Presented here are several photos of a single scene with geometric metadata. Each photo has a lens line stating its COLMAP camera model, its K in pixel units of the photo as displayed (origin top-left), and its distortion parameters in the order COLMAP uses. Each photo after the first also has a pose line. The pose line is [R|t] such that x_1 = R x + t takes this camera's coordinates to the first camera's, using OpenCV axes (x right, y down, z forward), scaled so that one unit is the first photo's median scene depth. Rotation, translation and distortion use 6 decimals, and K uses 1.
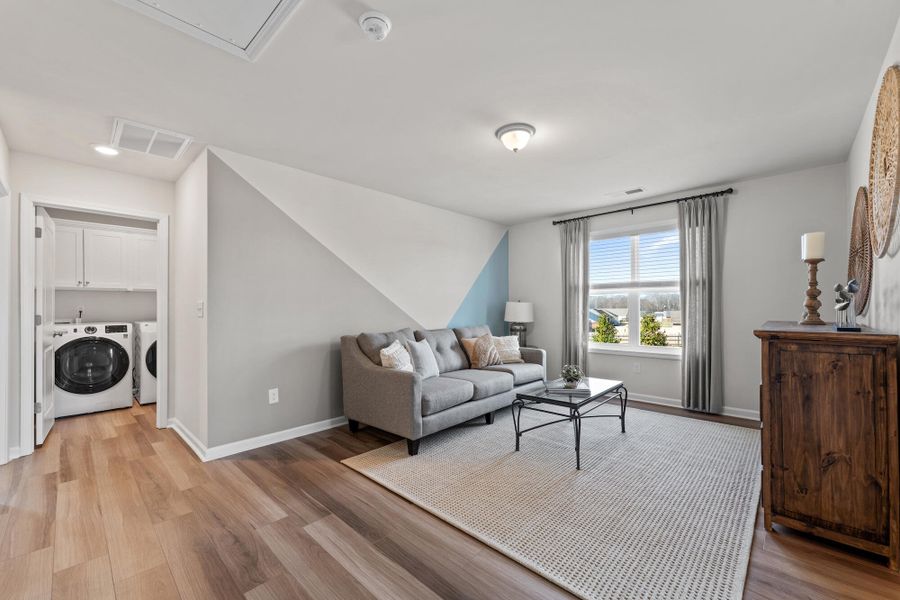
lens RADIAL K [[361.0, 0, 448.4], [0, 361.0, 302.5], [0, 0, 1]] dist [0.000220, -0.000835]
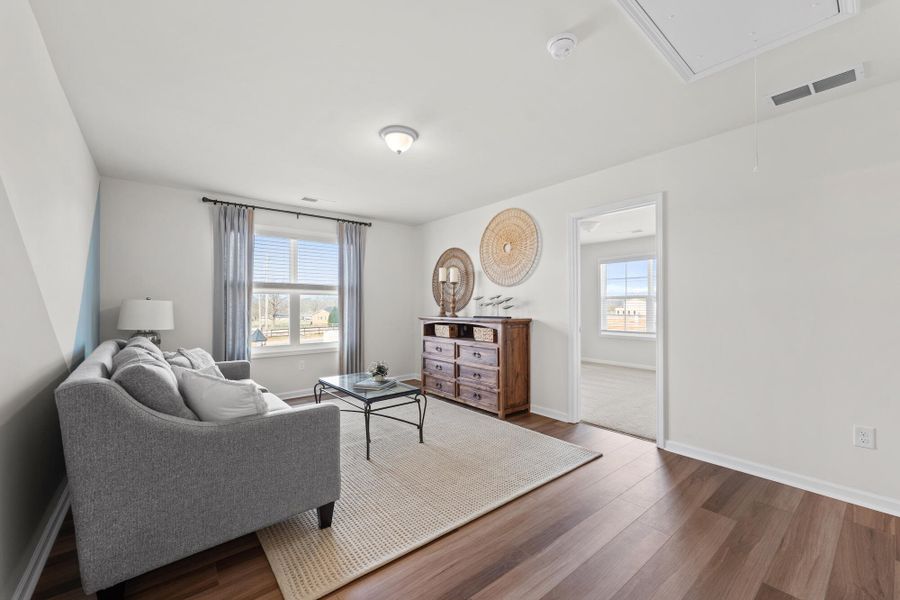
lens RADIAL K [[361.0, 0, 451.2], [0, 361.0, 298.4], [0, 0, 1]] dist [0.000220, -0.000835]
pose [[0.126058, 0.027131, 0.991652, -0.552372], [-0.011667, 0.999597, -0.025865, 0.009231], [-0.991954, -0.008309, 0.126324, 0.506019]]
